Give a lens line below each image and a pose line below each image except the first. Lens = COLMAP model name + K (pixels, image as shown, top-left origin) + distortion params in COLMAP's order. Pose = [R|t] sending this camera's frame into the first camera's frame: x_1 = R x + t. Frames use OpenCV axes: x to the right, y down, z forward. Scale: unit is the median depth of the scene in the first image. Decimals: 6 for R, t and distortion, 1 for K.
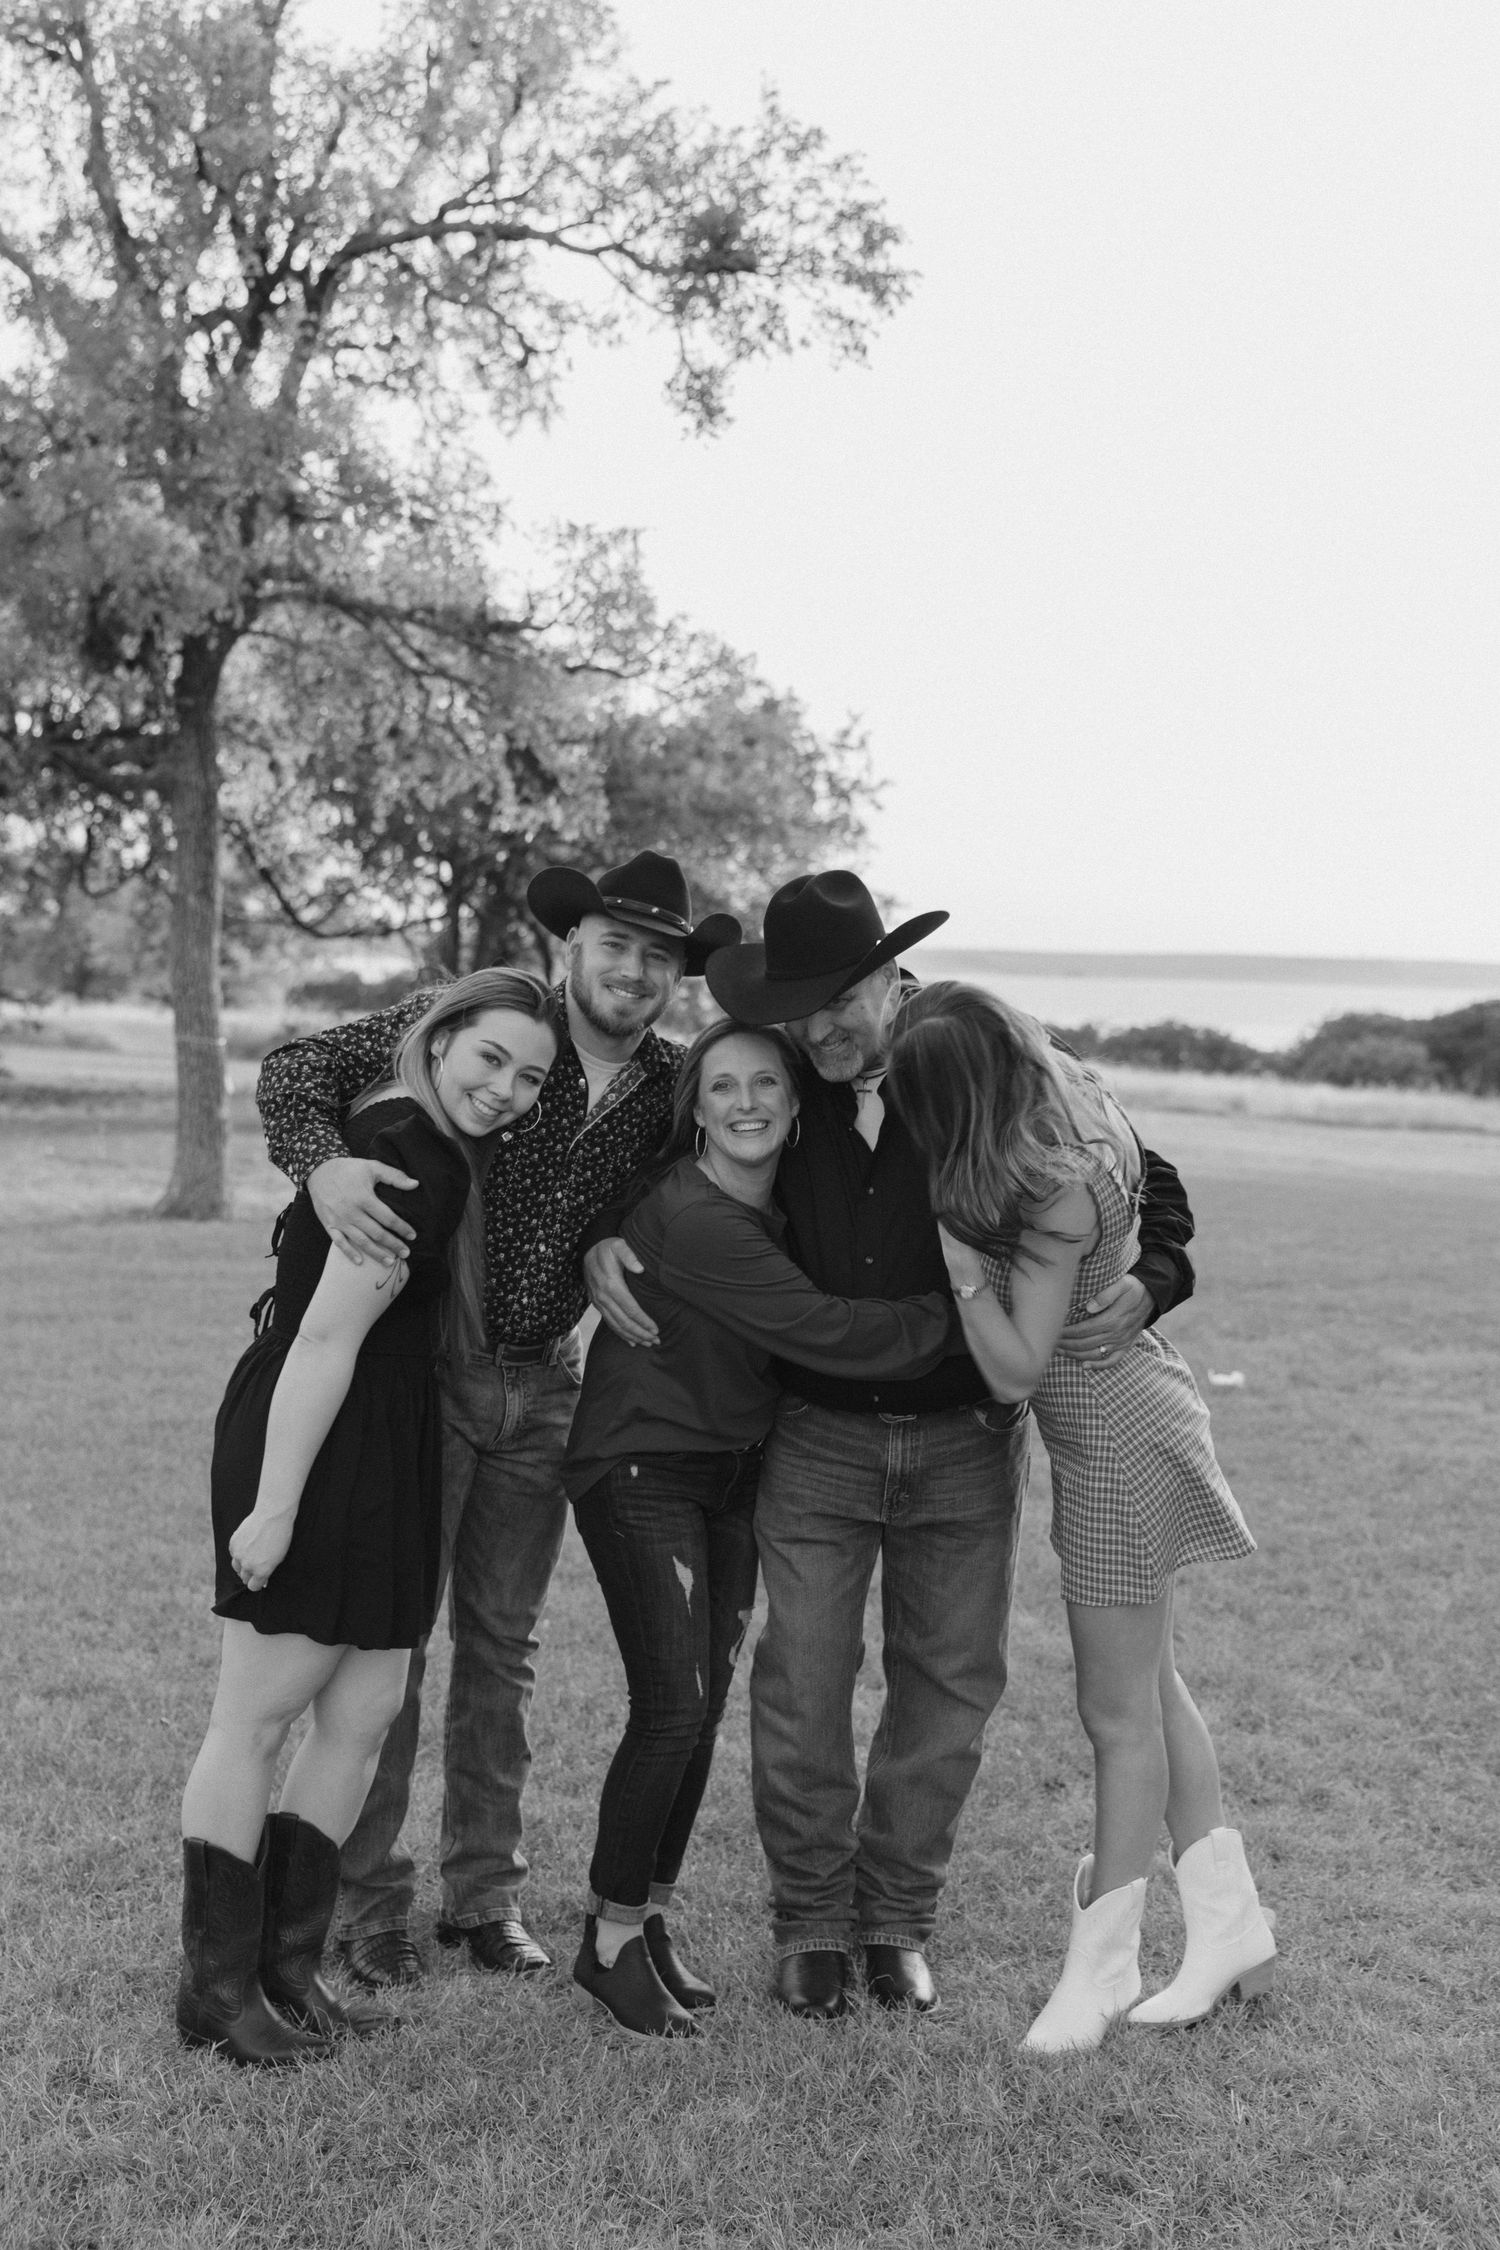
lens RADIAL K [[2515.9, 0, 750.0], [0, 2515.9, 1125.0], [0, 0, 1]] dist [0.109040, -0.014418]
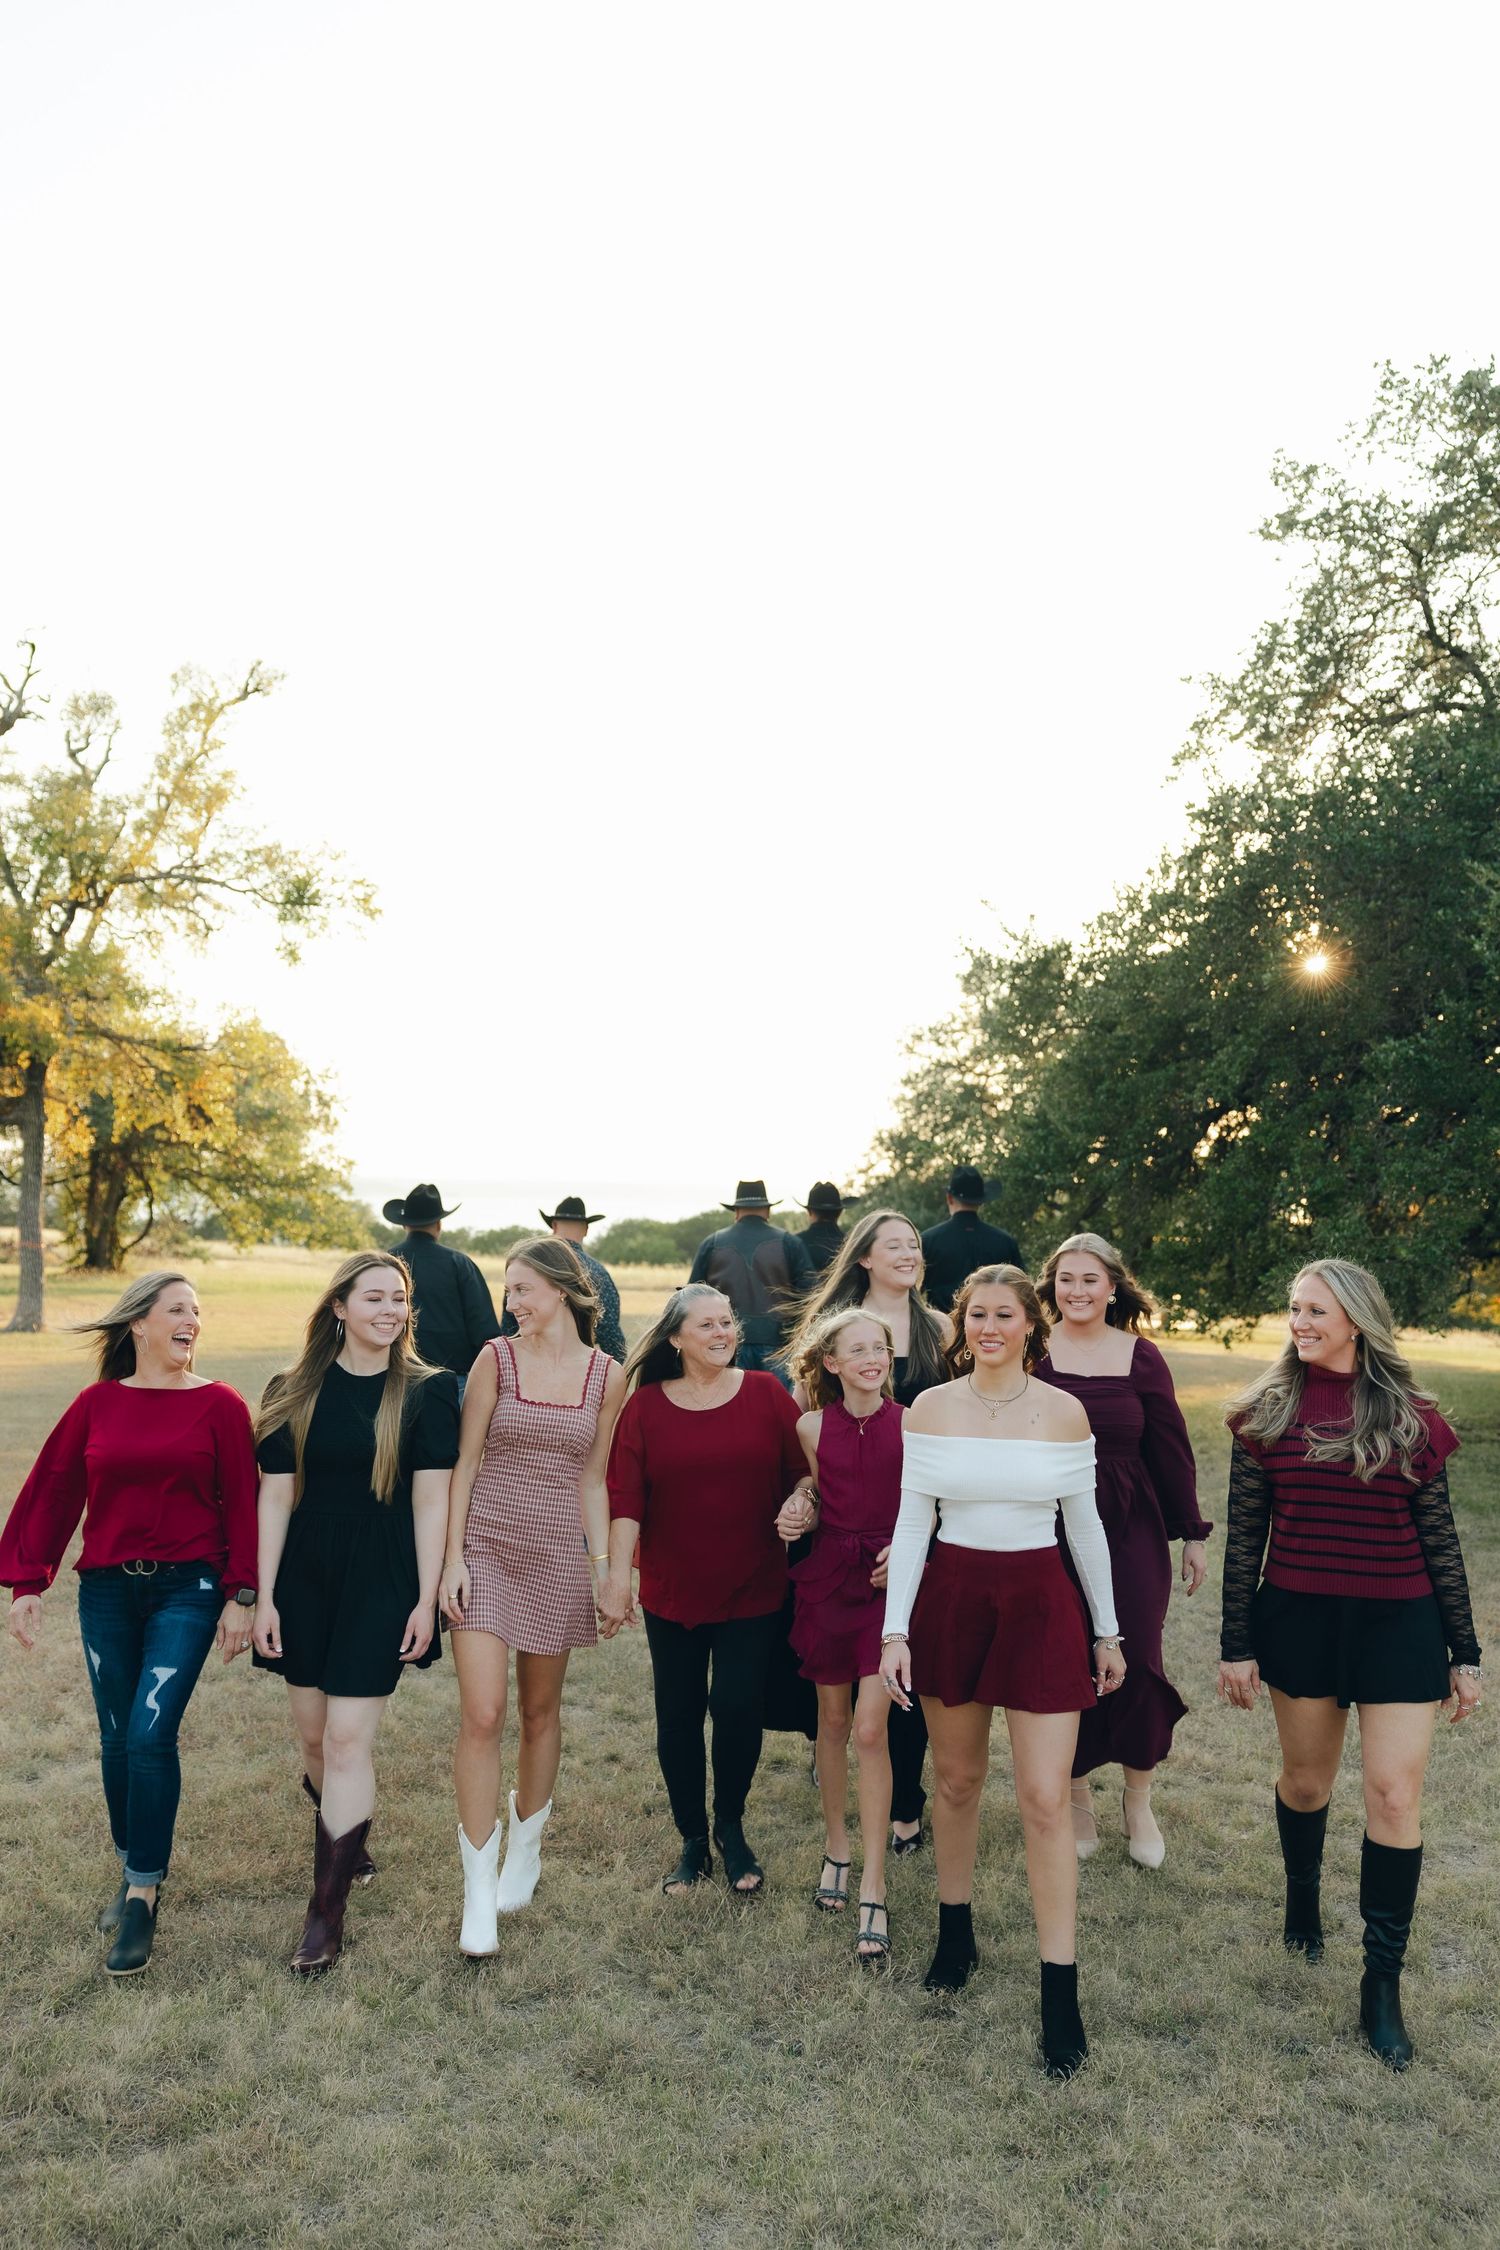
lens RADIAL K [[1811.3, 0, 750.0], [0, 1811.3, 1125.0], [0, 0, 1]] dist [-0.000616, -0.000458]
pose [[0.957543, 0.003503, 0.288270, -0.083448], [0.024278, 0.995394, -0.092741, 0.020005], [-0.287267, 0.095802, 0.953047, -0.572503]]
